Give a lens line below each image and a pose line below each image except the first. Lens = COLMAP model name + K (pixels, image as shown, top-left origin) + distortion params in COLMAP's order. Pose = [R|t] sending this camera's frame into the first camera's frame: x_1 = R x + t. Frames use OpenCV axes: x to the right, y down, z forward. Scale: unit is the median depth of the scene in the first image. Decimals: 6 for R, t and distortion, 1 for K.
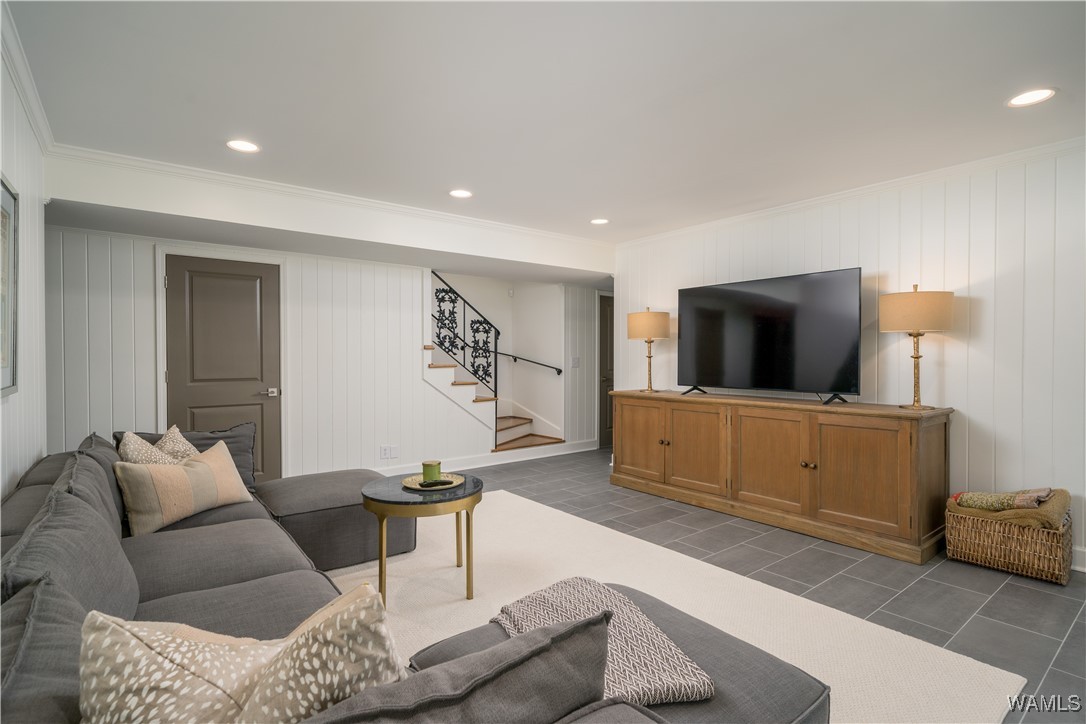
lens RADIAL K [[533.5, 0, 543.0], [0, 533.5, 362.0], [0, 0, 1]] dist [0.001781, -0.000131]
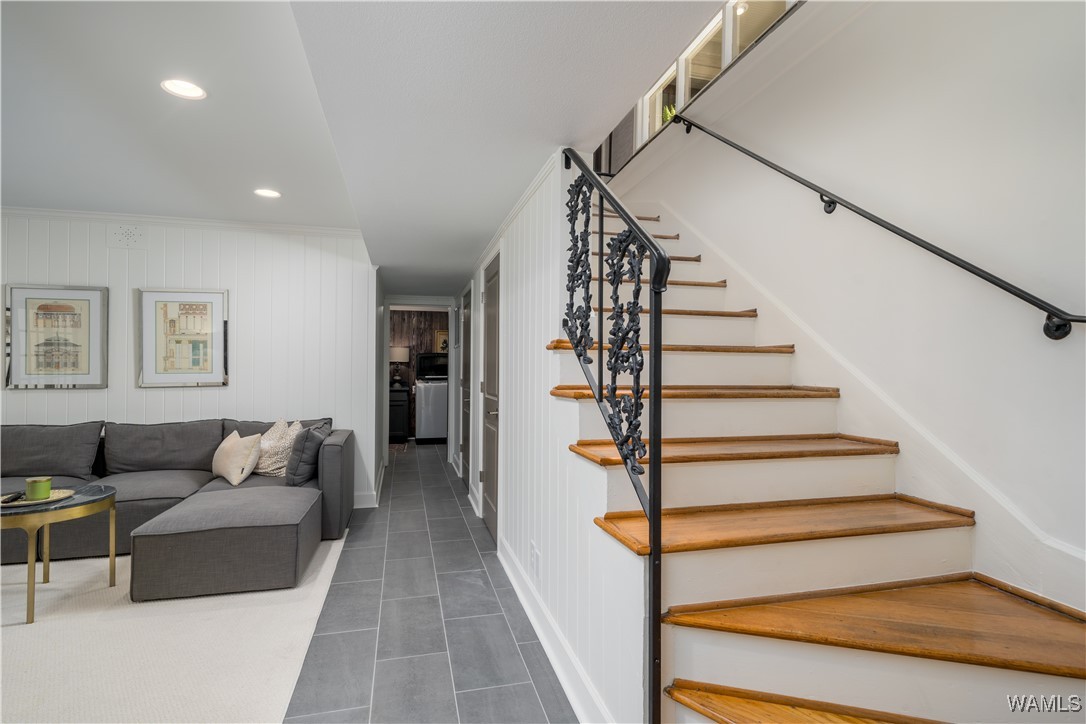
lens RADIAL K [[533.5, 0, 543.0], [0, 533.5, 362.0], [0, 0, 1]] dist [0.001781, -0.000131]
pose [[-0.392340, -0.003450, -0.919814, 0.212107], [-0.010164, 0.999948, 0.000584, -0.021748], [0.919764, 0.009578, -0.392354, 1.544803]]
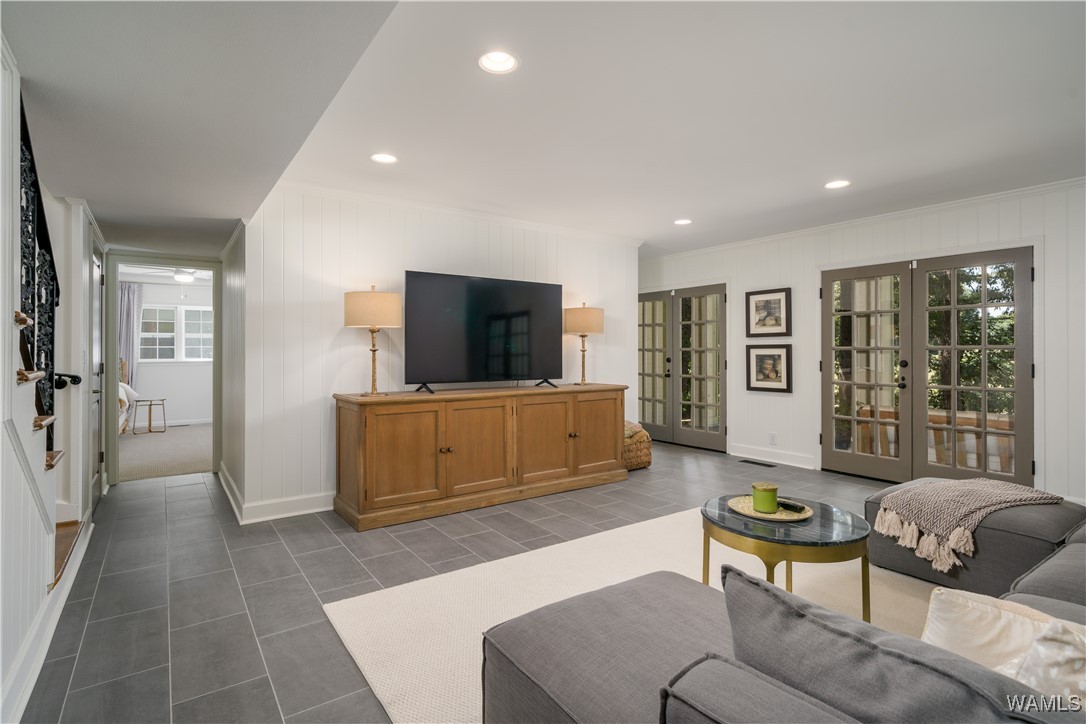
lens RADIAL K [[535.4, 0, 536.6], [0, 535.4, 351.2], [0, 0, 1]] dist [-0.000650, -0.000404]
pose [[0.048268, 0.000050, 0.998834, -0.698959], [0.010203, 0.999948, -0.000543, -0.007315], [-0.998782, 0.010217, 0.048265, 0.905374]]
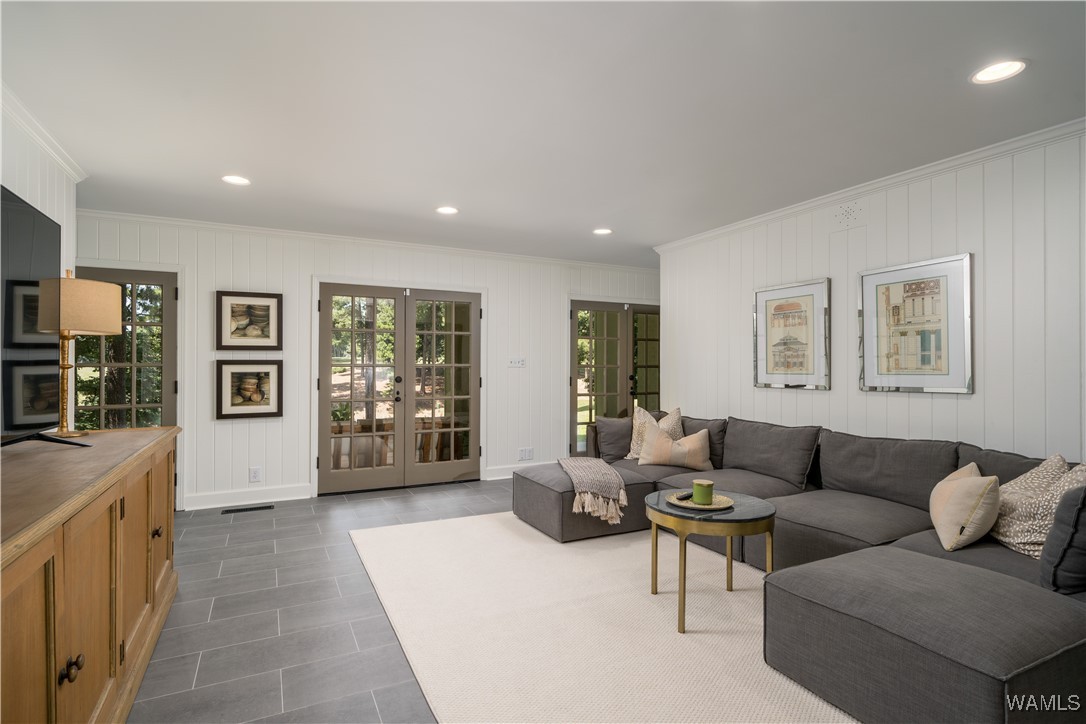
lens RADIAL K [[533.5, 0, 543.0], [0, 533.5, 362.0], [0, 0, 1]] dist [0.001781, -0.000131]
pose [[-0.982501, 0.002619, 0.186241, -0.079937], [0.002151, 0.999994, -0.002718, -0.010090], [-0.186247, -0.002269, -0.982500, 1.372014]]
